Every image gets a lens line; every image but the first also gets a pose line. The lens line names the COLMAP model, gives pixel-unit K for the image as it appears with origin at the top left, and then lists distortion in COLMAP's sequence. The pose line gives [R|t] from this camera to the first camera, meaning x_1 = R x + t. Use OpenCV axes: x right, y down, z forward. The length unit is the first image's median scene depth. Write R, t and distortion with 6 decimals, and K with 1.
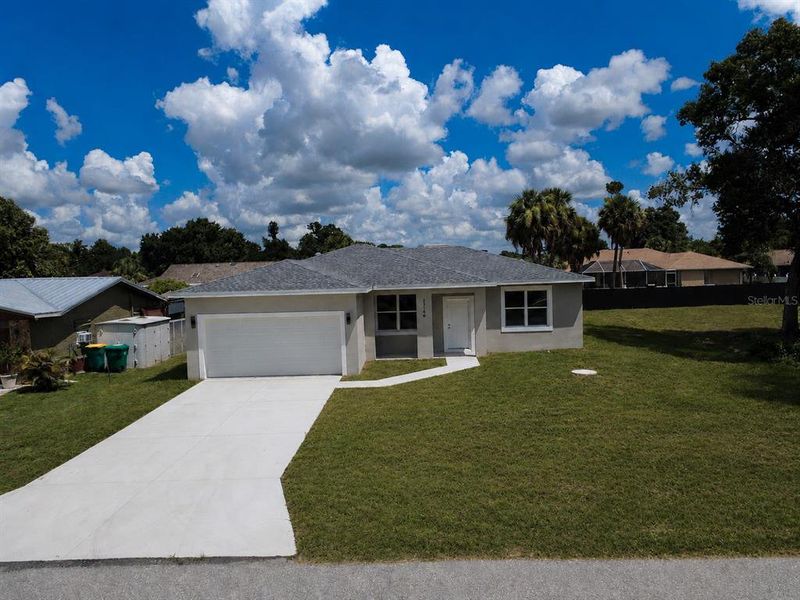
lens RADIAL K [[589.1, 0, 408.0], [0, 589.1, 300.5], [0, 0, 1]] dist [0.000871, -0.002777]
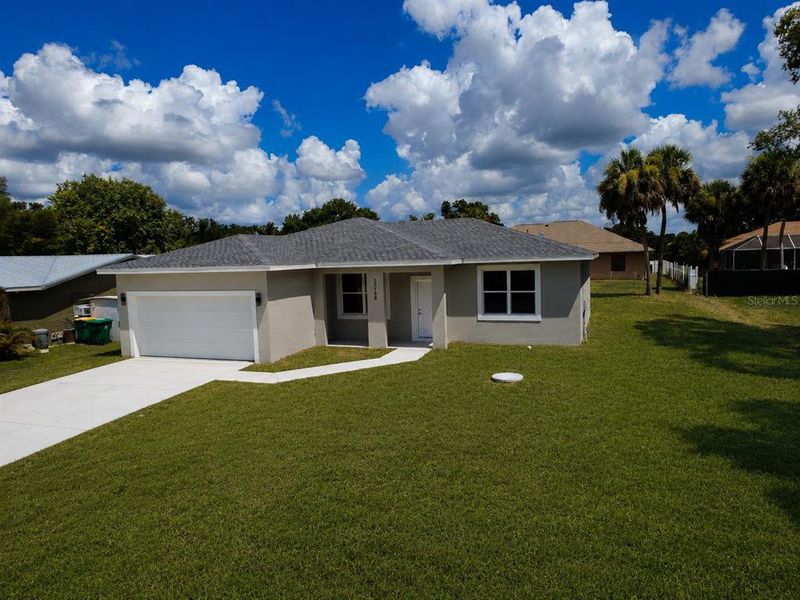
lens RADIAL K [[589.1, 0, 396.6], [0, 589.1, 300.3], [0, 0, 1]] dist [0.000871, -0.002777]
pose [[0.942497, 0.026130, -0.333191, 0.326054], [-0.014673, 0.999213, 0.036855, -0.003188], [0.333891, -0.029847, 0.942139, 0.184414]]
